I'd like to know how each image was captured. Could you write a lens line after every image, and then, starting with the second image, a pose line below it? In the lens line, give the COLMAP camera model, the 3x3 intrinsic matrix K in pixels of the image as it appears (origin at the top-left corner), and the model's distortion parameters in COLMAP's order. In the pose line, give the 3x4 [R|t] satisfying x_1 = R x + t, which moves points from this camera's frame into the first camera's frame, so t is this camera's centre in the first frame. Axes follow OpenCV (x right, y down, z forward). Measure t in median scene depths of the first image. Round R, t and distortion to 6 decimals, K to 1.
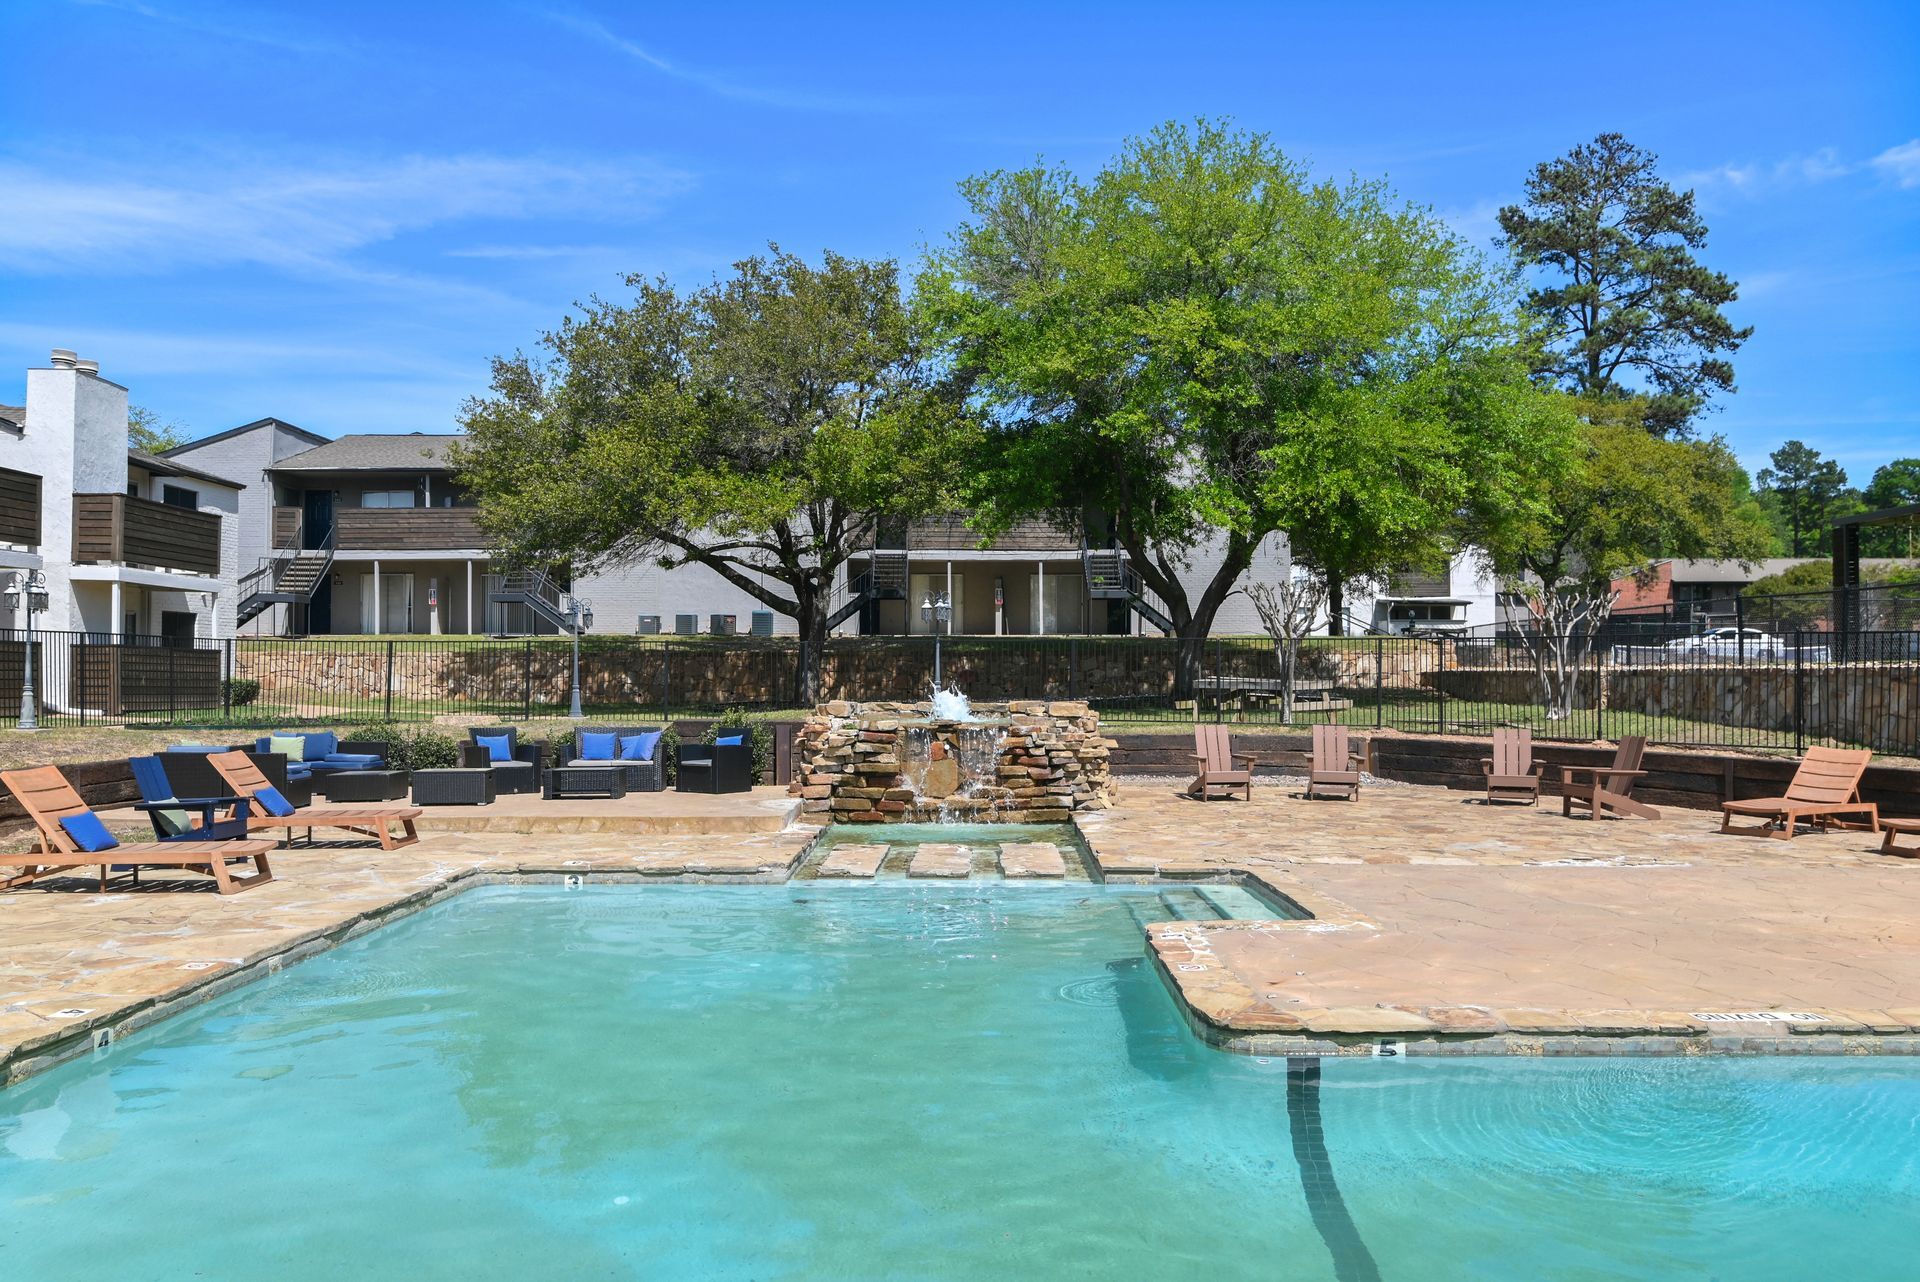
lens RADIAL K [[1443.9, 0, 968.8], [0, 1443.9, 655.8], [0, 0, 1]] dist [0.012330, -0.002727]
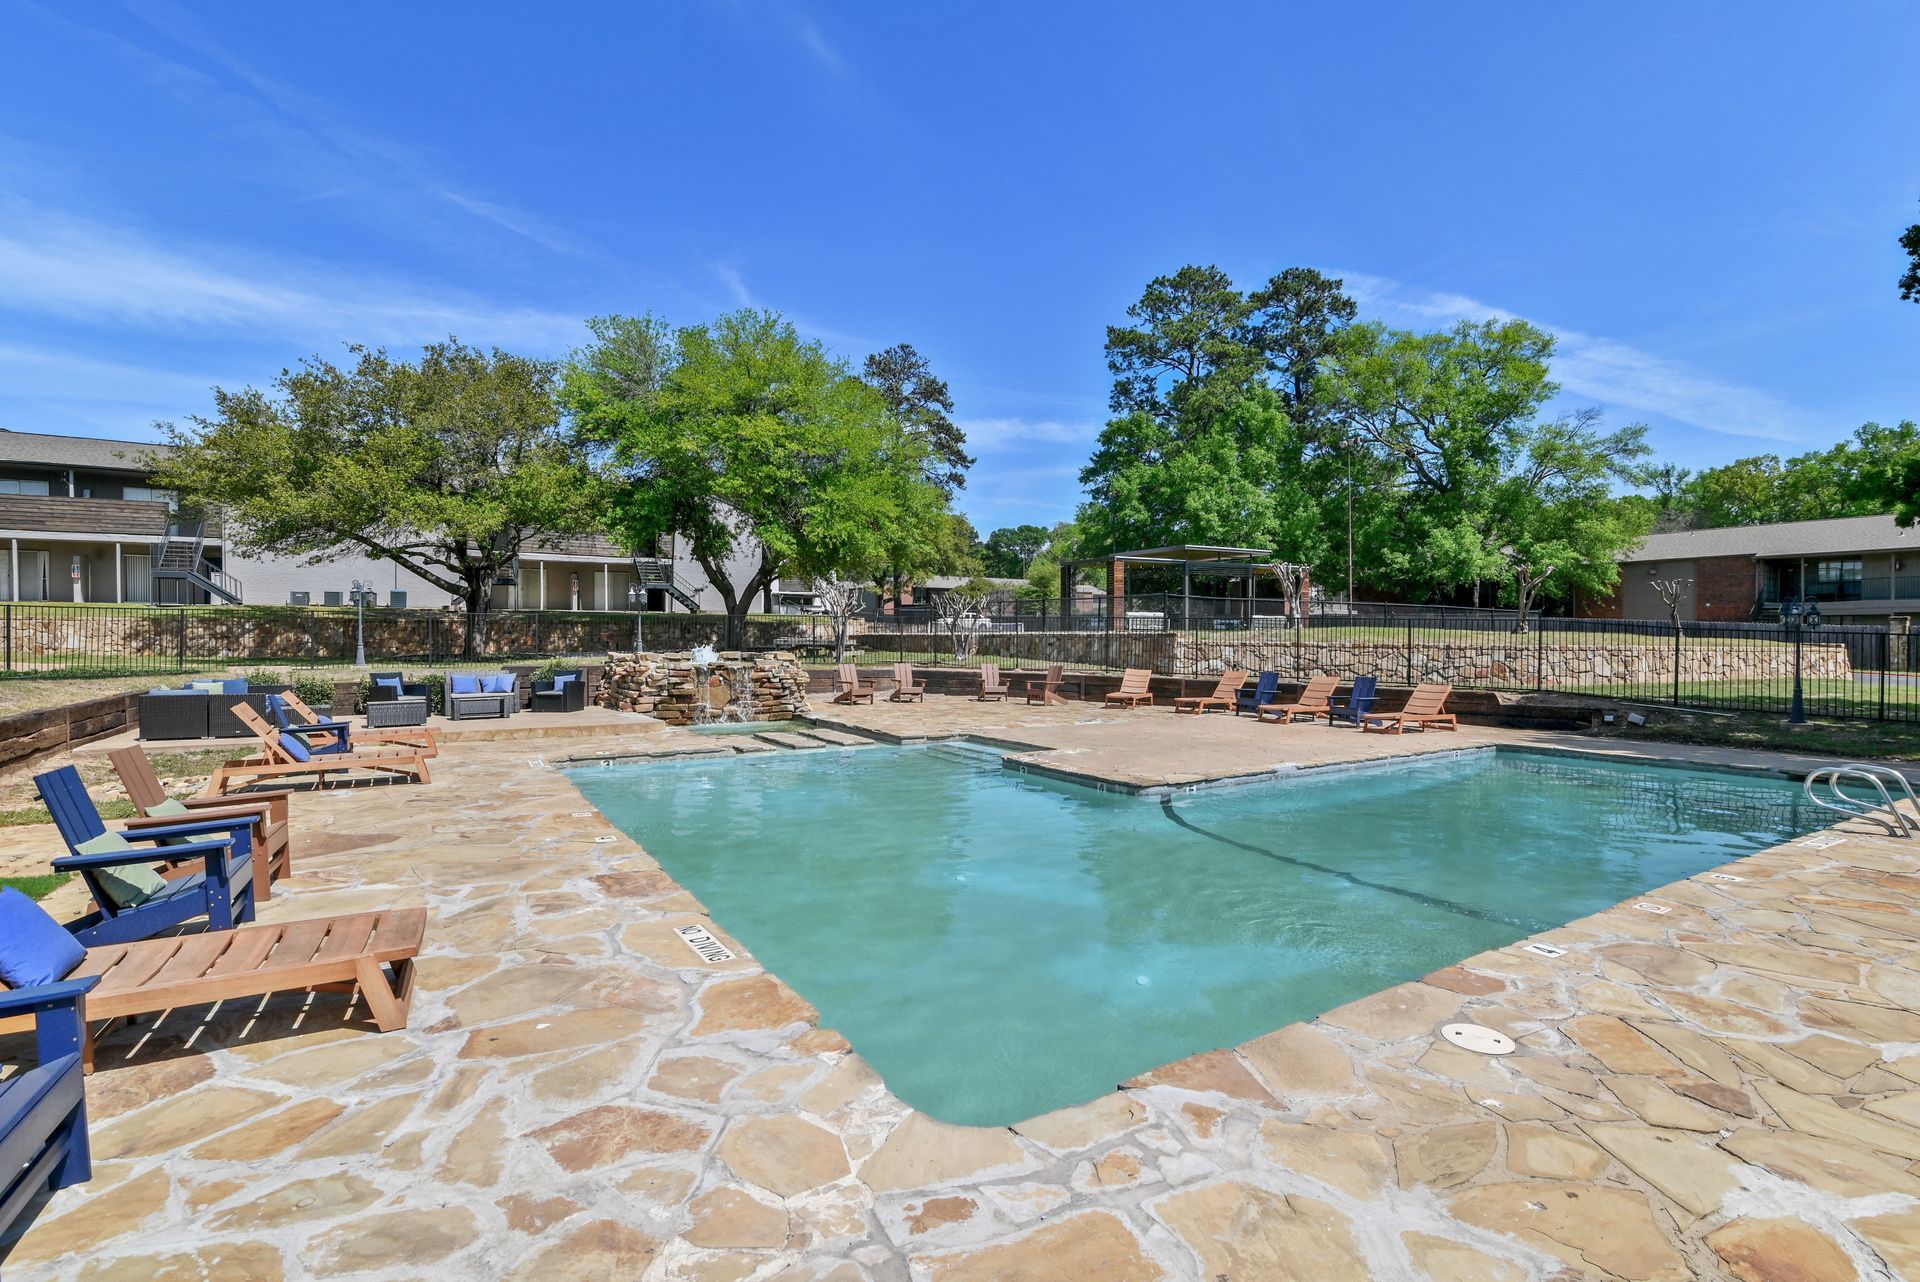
lens RADIAL K [[881.6, 0, 957.0], [0, 881.6, 634.2], [0, 0, 1]] dist [0.009910, -0.000764]
pose [[0.862775, 0.002966, 0.505579, -0.157390], [-0.007904, 0.999940, 0.007623, 0.000532], [-0.505526, -0.010573, 0.862747, -0.016330]]
